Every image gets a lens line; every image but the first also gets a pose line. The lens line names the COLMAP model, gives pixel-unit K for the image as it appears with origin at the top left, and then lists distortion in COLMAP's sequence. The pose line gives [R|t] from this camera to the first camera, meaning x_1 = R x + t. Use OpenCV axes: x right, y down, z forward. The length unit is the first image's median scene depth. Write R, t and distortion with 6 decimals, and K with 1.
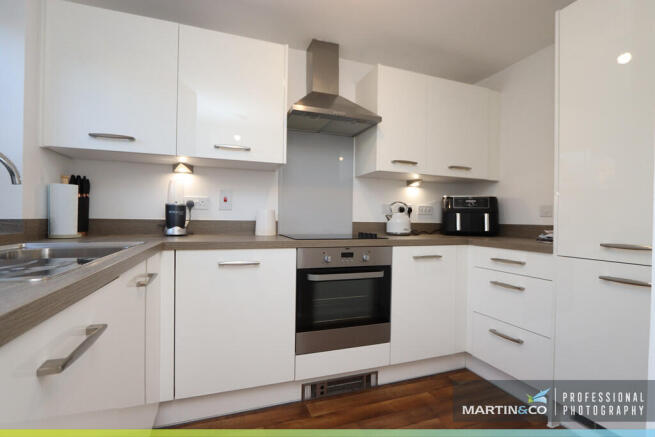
lens RADIAL K [[314.6, 0, 327.5], [0, 314.6, 218.5], [0, 0, 1]] dist [0.000531, 0.000216]
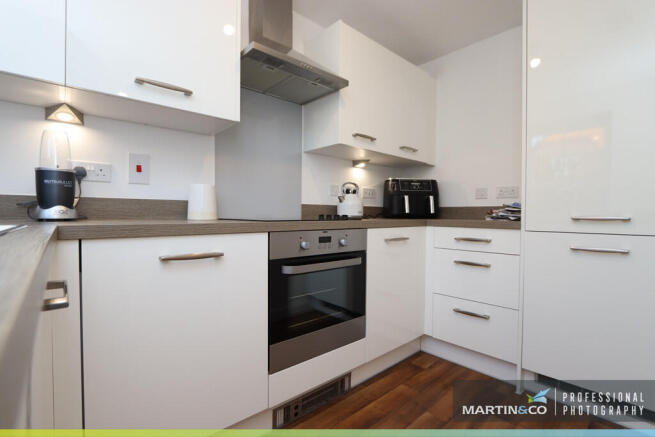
lens RADIAL K [[310.2, 0, 327.5], [0, 310.2, 218.5], [0, 0, 1]] dist [-0.000404, -0.000102]
pose [[0.928971, -0.013291, 0.369914, -0.200577], [0.006146, 0.999771, 0.020489, 0.039172], [-0.370101, -0.016760, 0.928840, 0.220156]]
